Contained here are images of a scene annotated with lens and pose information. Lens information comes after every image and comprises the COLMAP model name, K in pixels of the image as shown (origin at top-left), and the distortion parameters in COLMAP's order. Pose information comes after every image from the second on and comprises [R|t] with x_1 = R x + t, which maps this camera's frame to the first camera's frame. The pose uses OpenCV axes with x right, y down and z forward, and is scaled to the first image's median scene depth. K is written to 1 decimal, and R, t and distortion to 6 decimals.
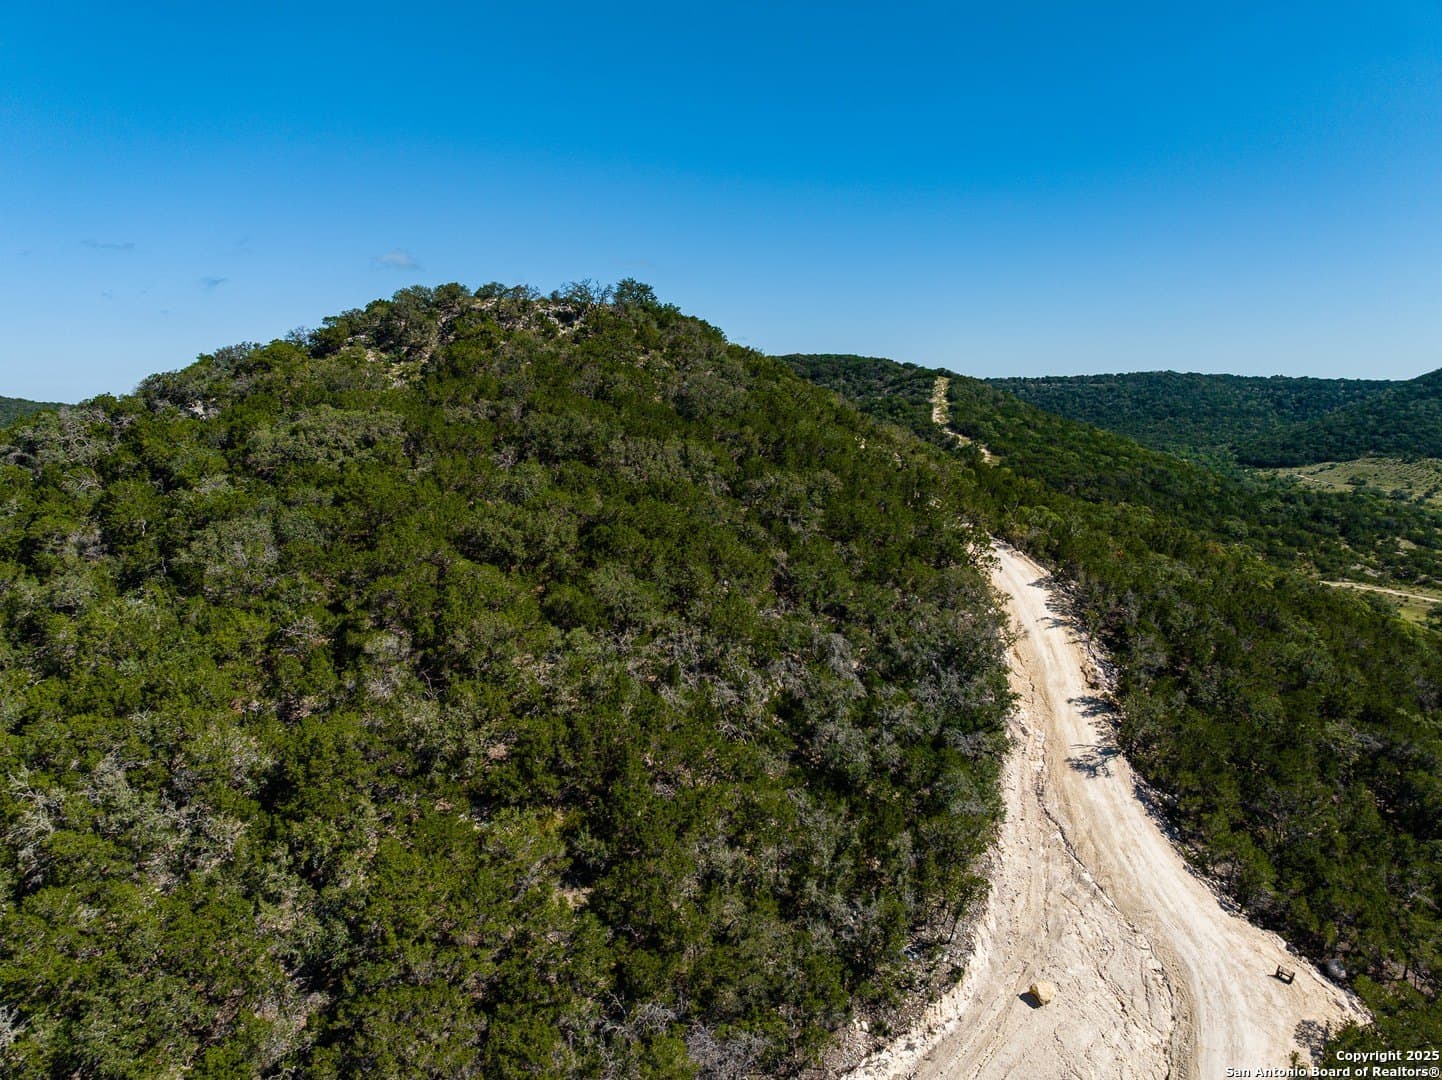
lens RADIAL K [[1000.1, 0, 721.0], [0, 1000.1, 540.0], [0, 0, 1]] dist [-0.051867, 0.001666]
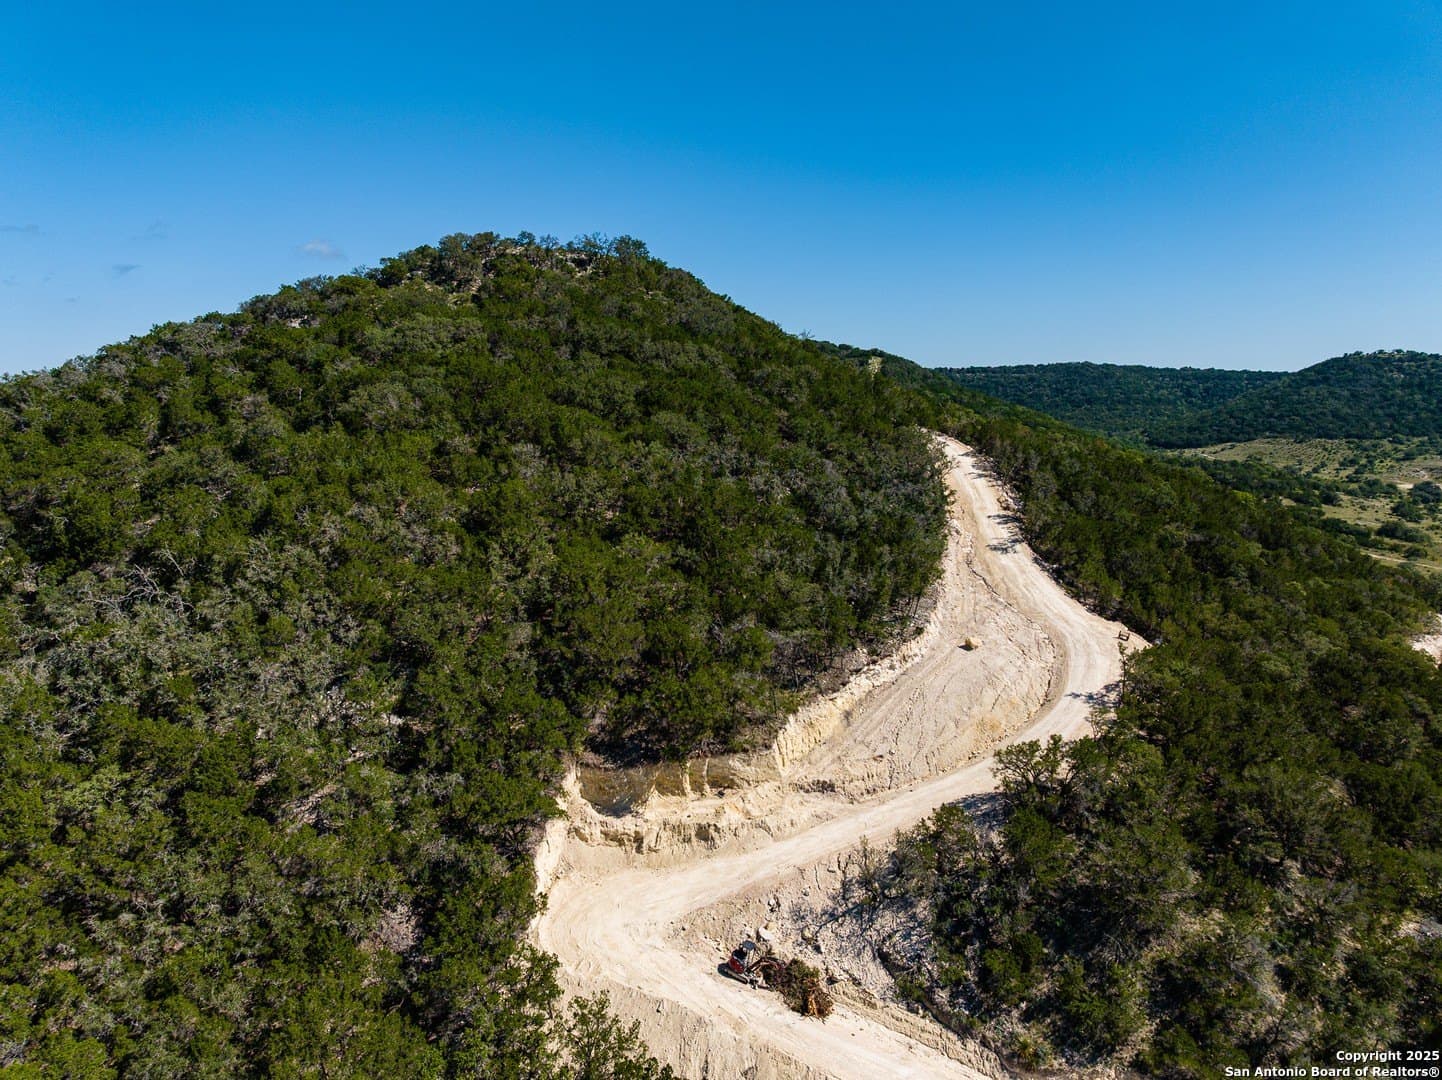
lens RADIAL K [[1000.4, 0, 721.0], [0, 1000.4, 540.0], [0, 0, 1]] dist [-0.034503, -0.052876]
pose [[0.997529, -0.004631, 0.070103, -0.083708], [0.004445, 0.999986, 0.002805, 0.127101], [-0.070115, -0.002487, 0.997536, -0.252718]]
